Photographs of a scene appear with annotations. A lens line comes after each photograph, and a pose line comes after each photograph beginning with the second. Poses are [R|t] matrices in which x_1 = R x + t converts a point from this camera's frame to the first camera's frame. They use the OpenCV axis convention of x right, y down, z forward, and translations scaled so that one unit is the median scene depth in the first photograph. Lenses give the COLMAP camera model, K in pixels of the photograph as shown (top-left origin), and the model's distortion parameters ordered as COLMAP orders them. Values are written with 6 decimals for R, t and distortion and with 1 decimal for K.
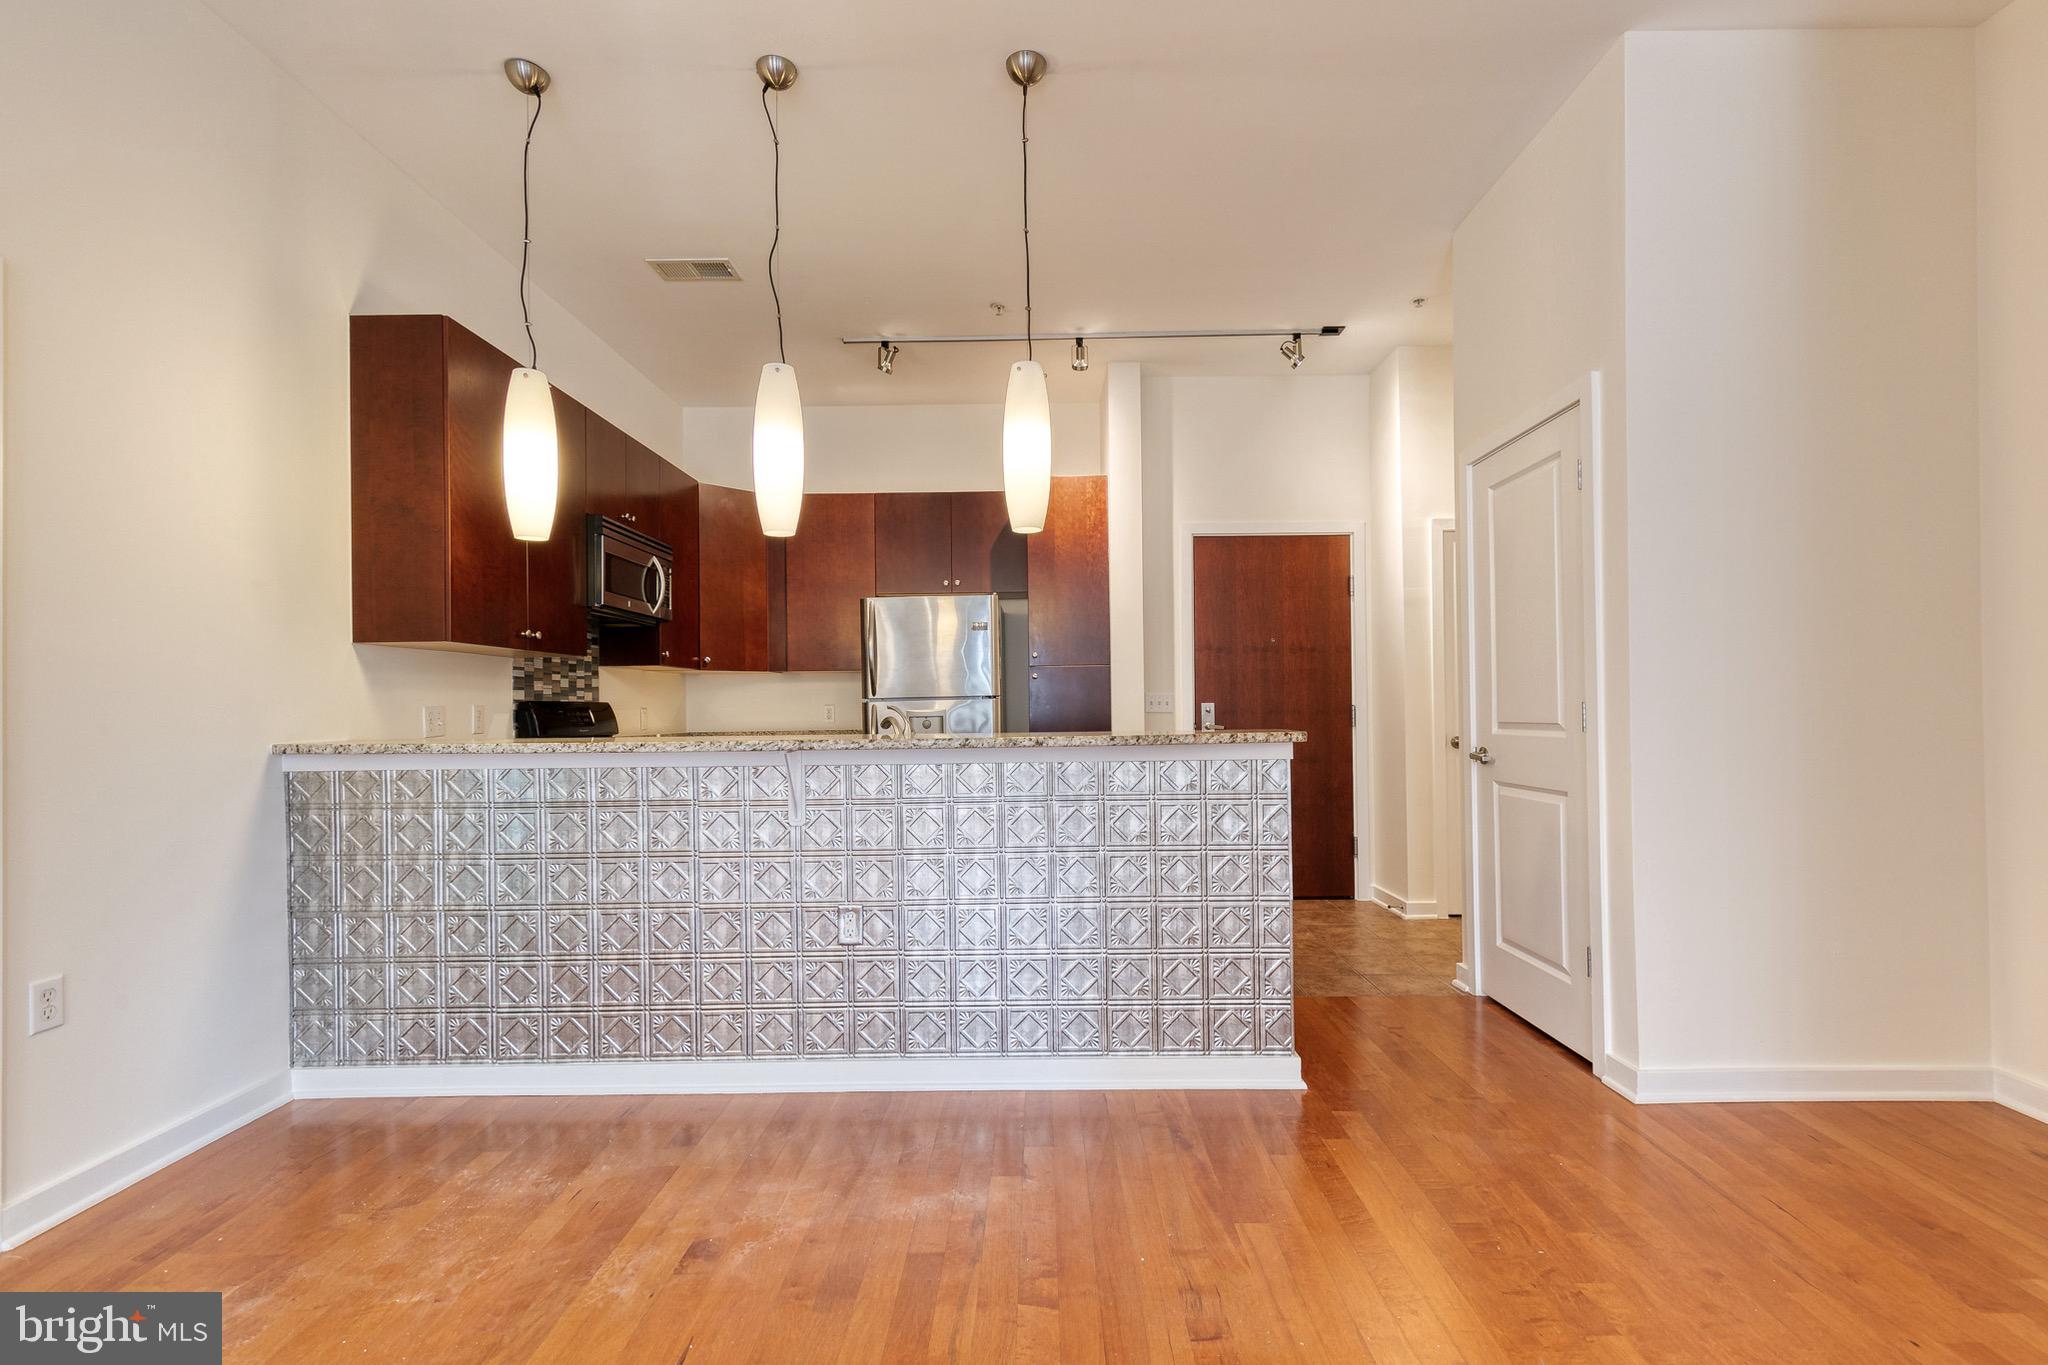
lens RADIAL K [[936.8, 0, 1040.7], [0, 936.8, 701.0], [0, 0, 1]] dist [0.010397, -0.004370]
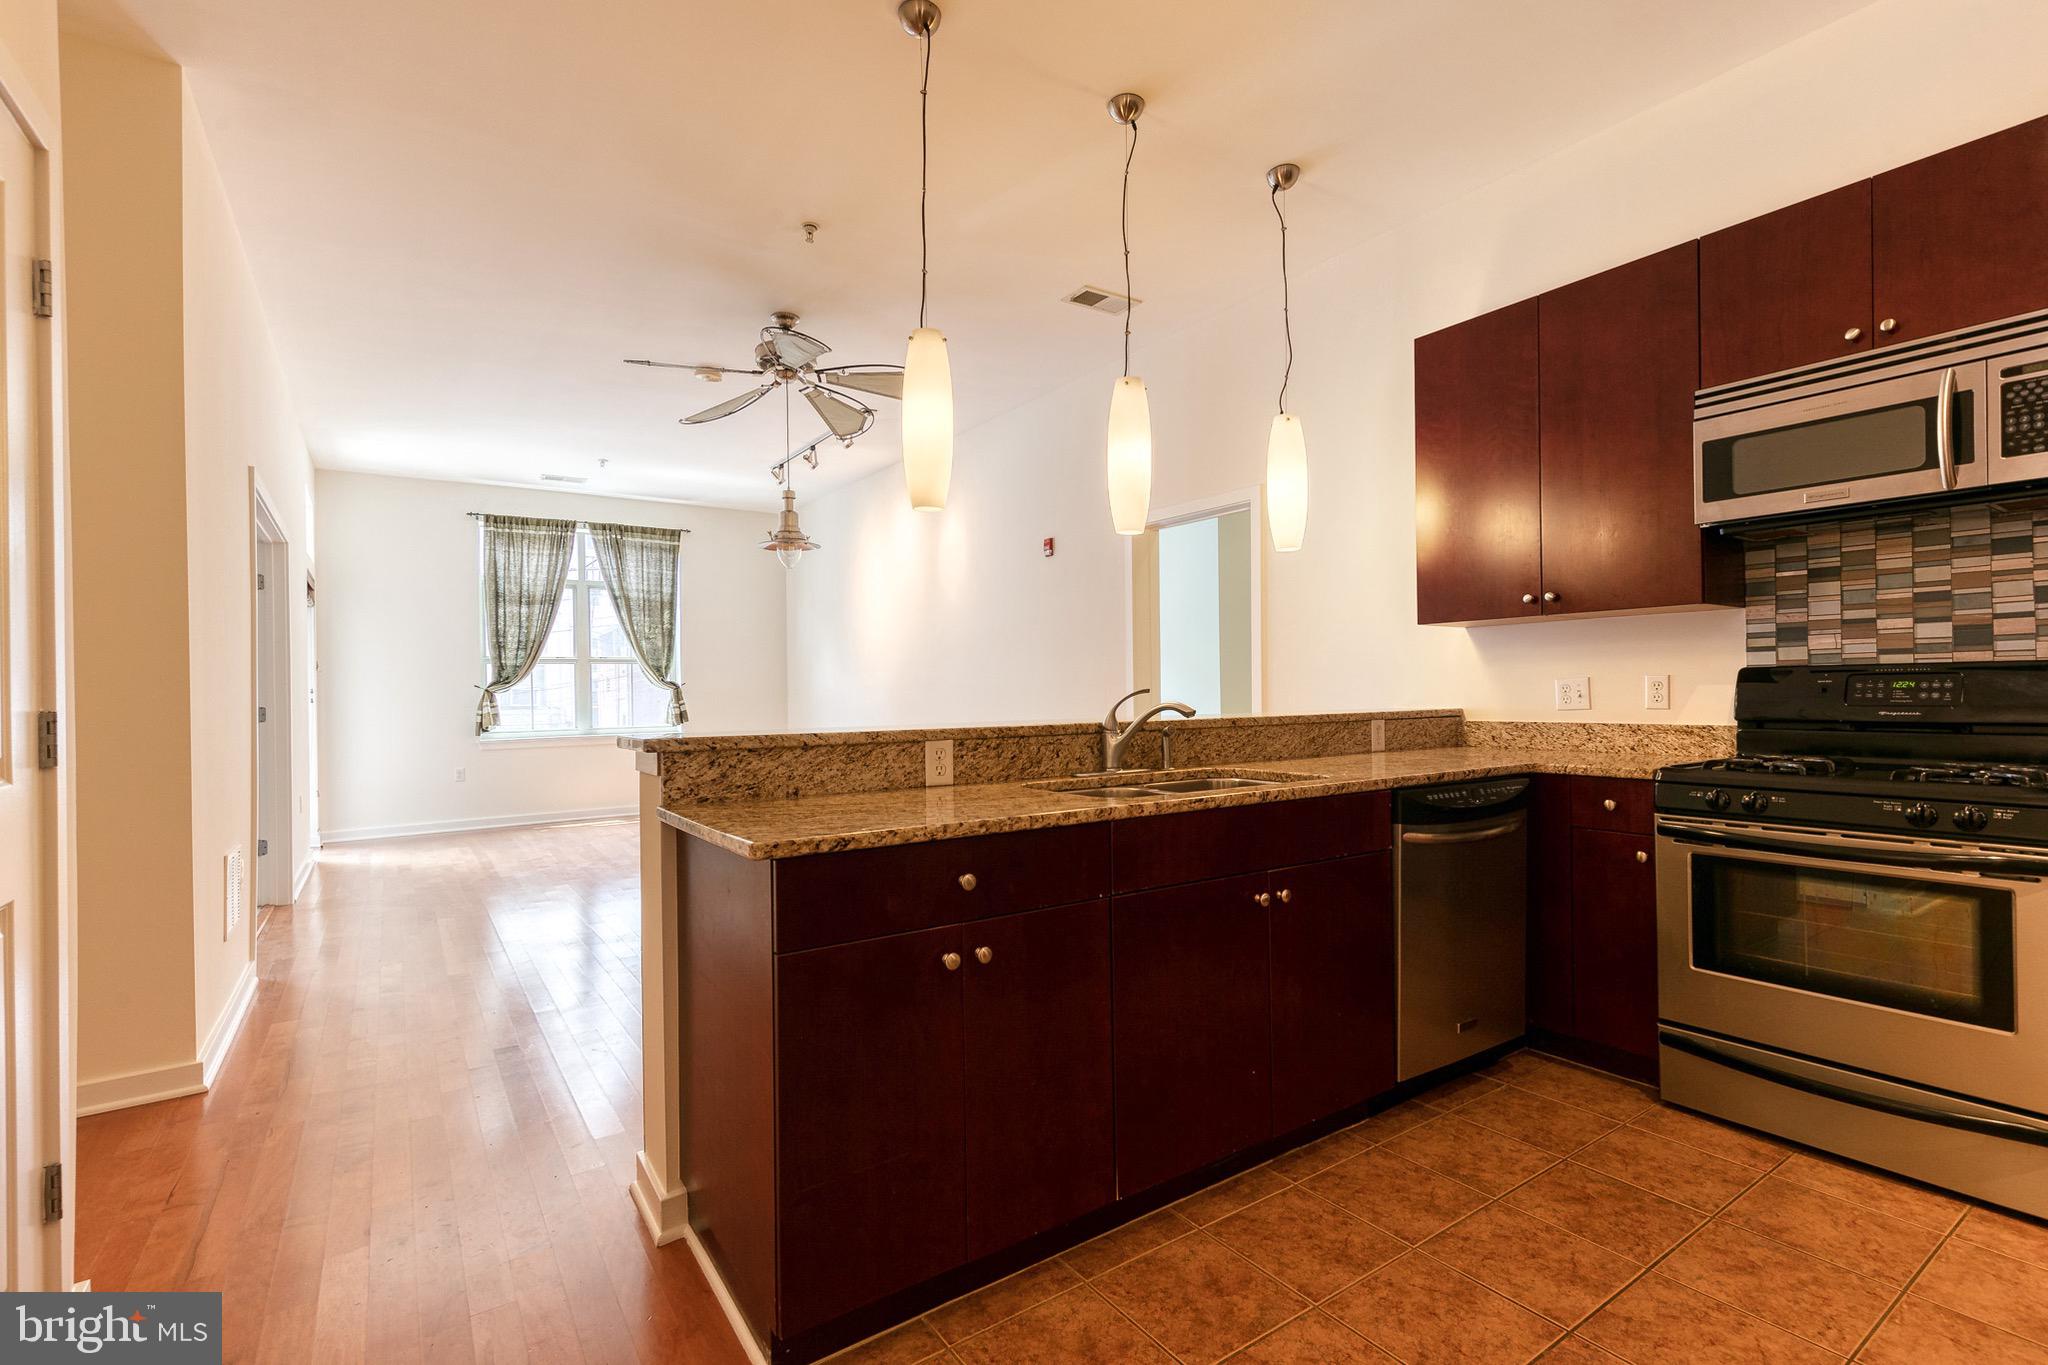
lens RADIAL K [[936.8, 0, 1030.6], [0, 936.8, 684.8], [0, 0, 1]] dist [0.010397, -0.004370]
pose [[-0.826972, 0.018610, -0.561936, 0.441257], [0.027816, 0.999582, -0.007832, 0.005462], [0.561555, -0.022107, -0.827144, 1.835131]]
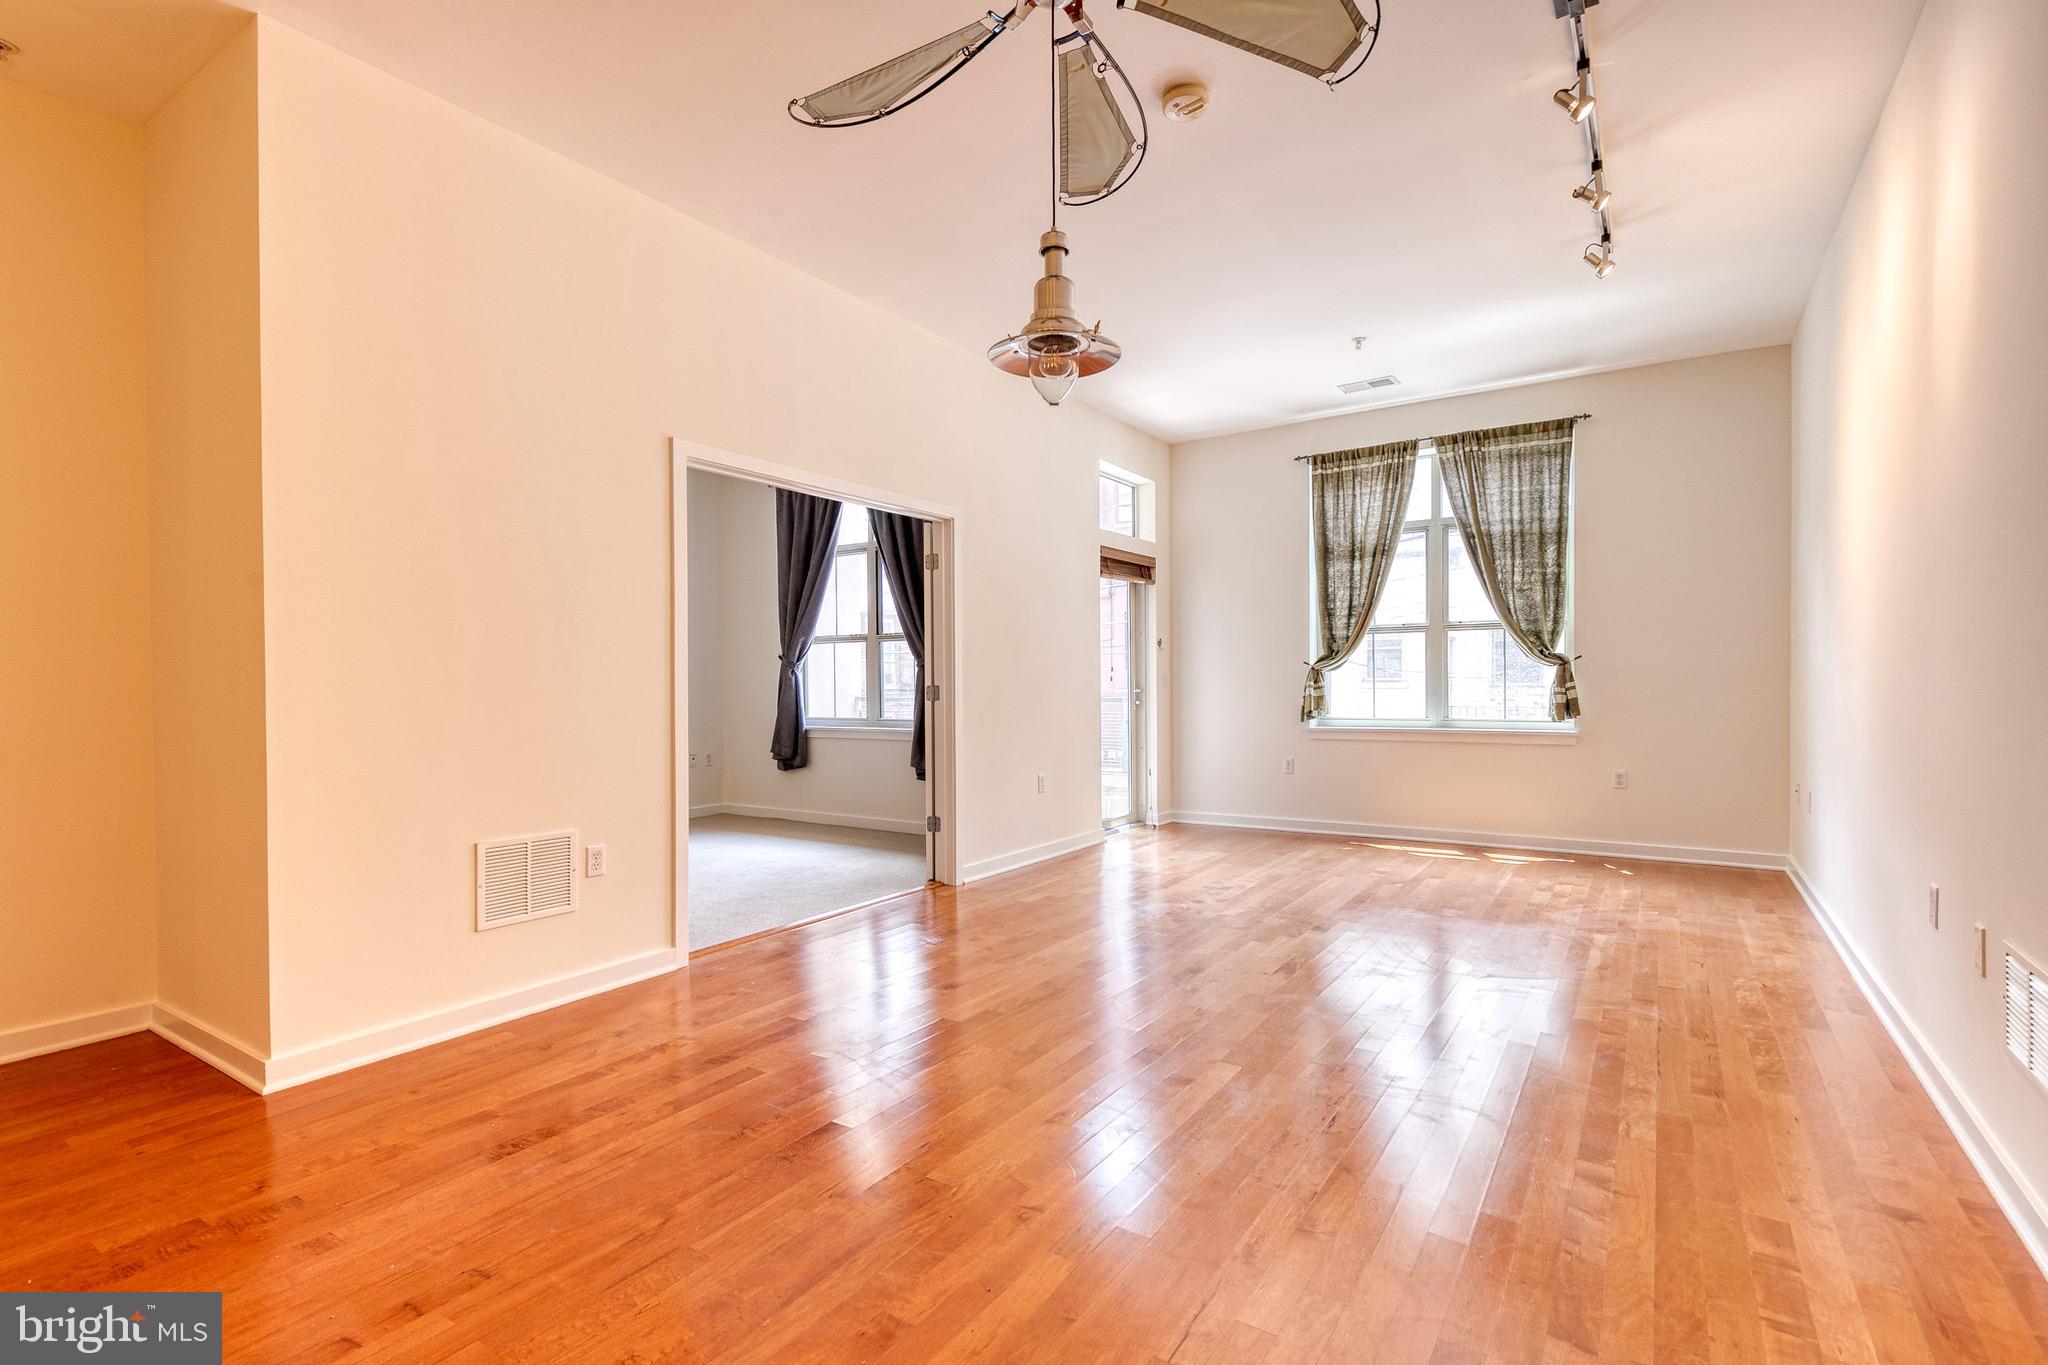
lens RADIAL K [[936.8, 0, 1068.7], [0, 936.8, 687.6], [0, 0, 1]] dist [0.010397, -0.004370]
pose [[-0.840331, 0.014273, 0.541885, -0.583804], [0.012862, 0.999897, -0.006390, 0.011041], [-0.541921, 0.001600, -0.840428, 0.839133]]
